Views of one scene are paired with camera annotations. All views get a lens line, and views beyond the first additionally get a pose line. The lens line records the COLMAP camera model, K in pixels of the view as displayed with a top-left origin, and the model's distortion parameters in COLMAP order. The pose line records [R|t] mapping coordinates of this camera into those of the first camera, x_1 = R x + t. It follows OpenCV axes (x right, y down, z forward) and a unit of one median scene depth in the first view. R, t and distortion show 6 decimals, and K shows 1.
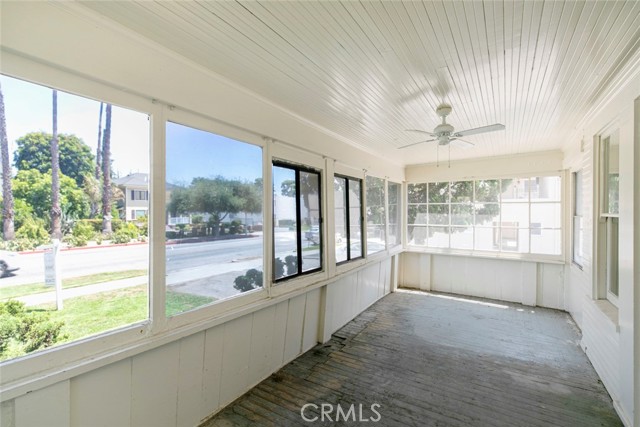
lens RADIAL K [[289.1, 0, 314.3], [0, 289.1, 214.8], [0, 0, 1]] dist [0.000019, -0.000992]
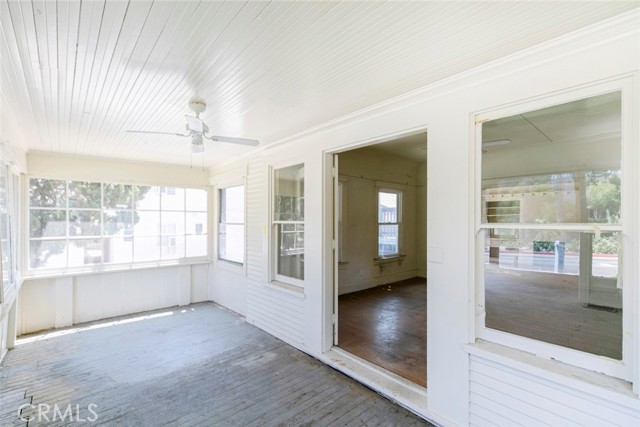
lens RADIAL K [[289.1, 0, 311.9], [0, 289.1, 223.4], [0, 0, 1]] dist [0.000019, -0.000992]
pose [[0.263518, -0.011984, 0.964580, -0.206039], [0.009242, 0.999908, 0.009898, -0.003200], [-0.964610, 0.006307, 0.263605, 0.274786]]
